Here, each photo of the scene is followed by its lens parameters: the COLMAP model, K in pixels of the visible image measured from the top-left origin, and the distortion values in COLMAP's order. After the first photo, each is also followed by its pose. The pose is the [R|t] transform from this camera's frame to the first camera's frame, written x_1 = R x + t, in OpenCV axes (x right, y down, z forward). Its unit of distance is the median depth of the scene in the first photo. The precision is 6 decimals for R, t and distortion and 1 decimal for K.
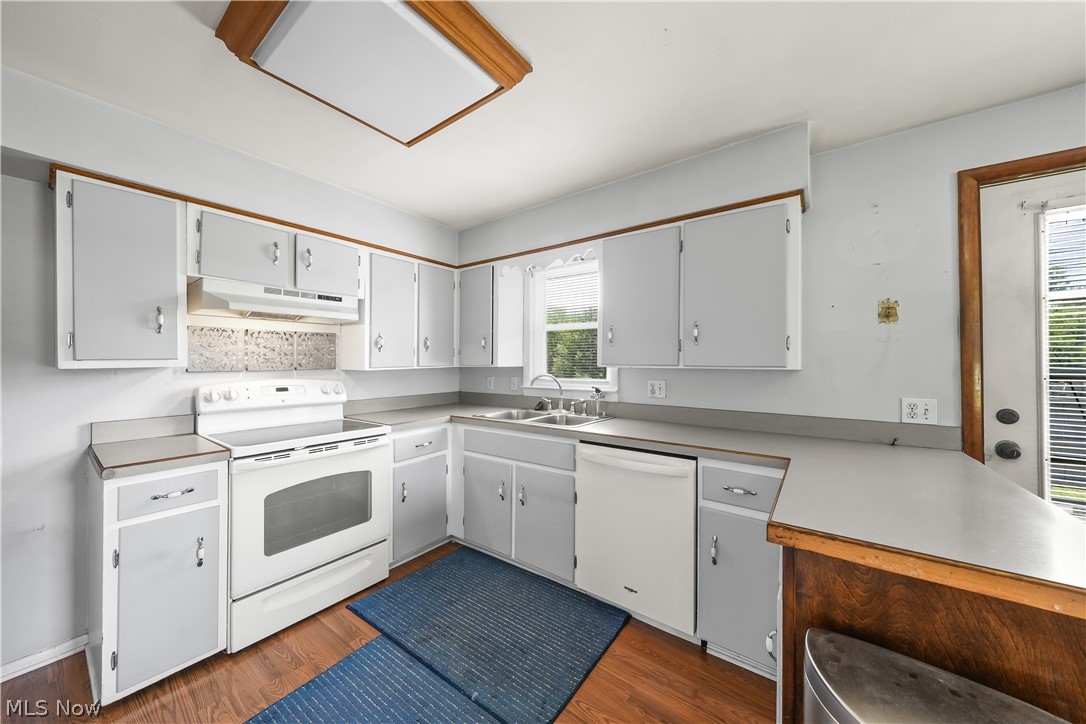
lens RADIAL K [[380.9, 0, 537.7], [0, 380.9, 357.2], [0, 0, 1]] dist [-0.001867, -0.000419]
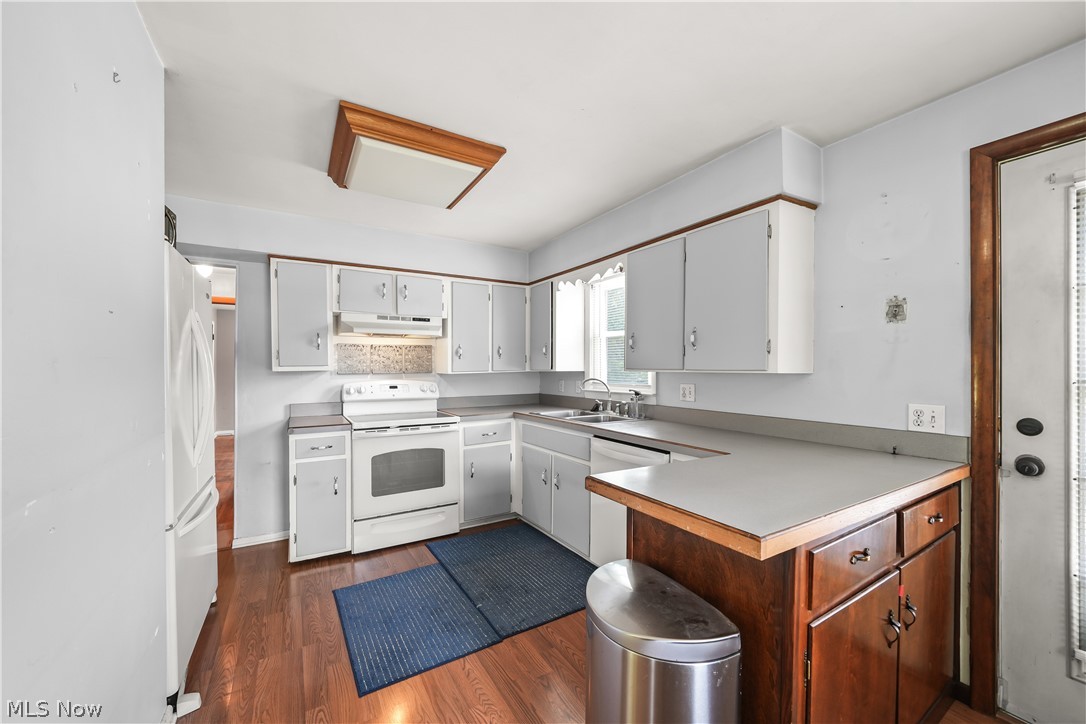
lens RADIAL K [[415.2, 0, 537.0], [0, 415.2, 367.7], [0, 0, 1]] dist [-0.009863, 0.000161]
pose [[0.924771, -0.003077, -0.380511, 0.427871], [0.007798, 0.999911, 0.010867, 0.001550], [0.380444, -0.013017, 0.924713, -0.217536]]
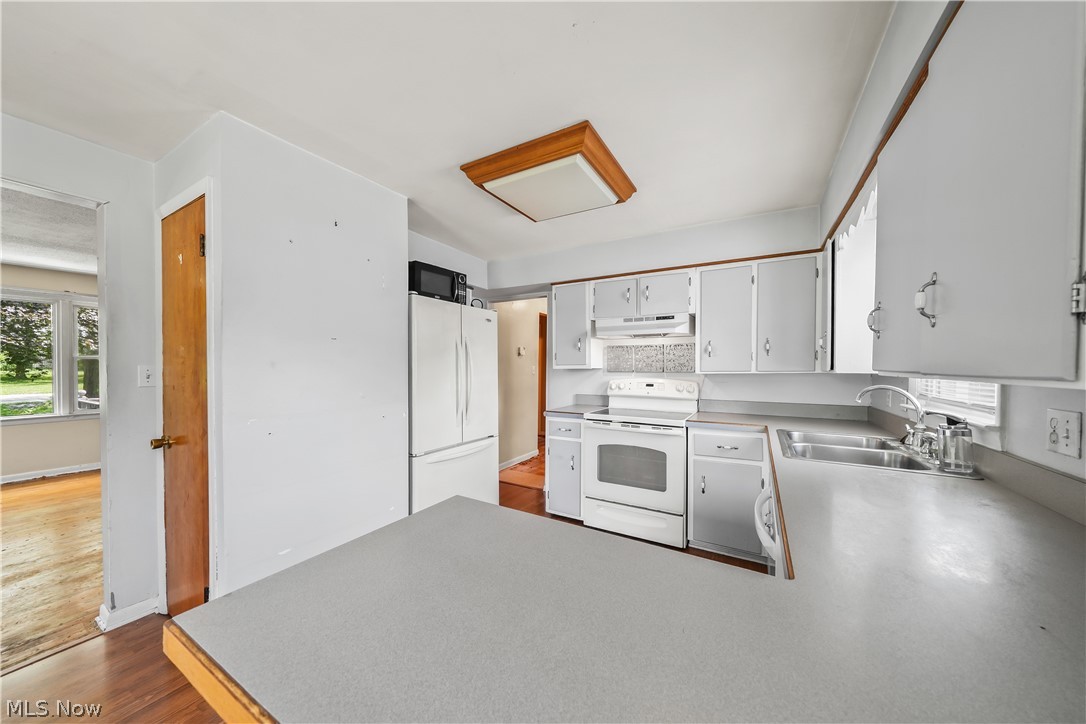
lens RADIAL K [[371.6, 0, 541.2], [0, 371.6, 368.4], [0, 0, 1]] dist [-0.000707, -0.000137]
pose [[0.117699, 0.006356, -0.993029, 0.755656], [0.009702, 0.999924, 0.007550, 0.006657], [0.993002, -0.010523, 0.117628, 0.468490]]
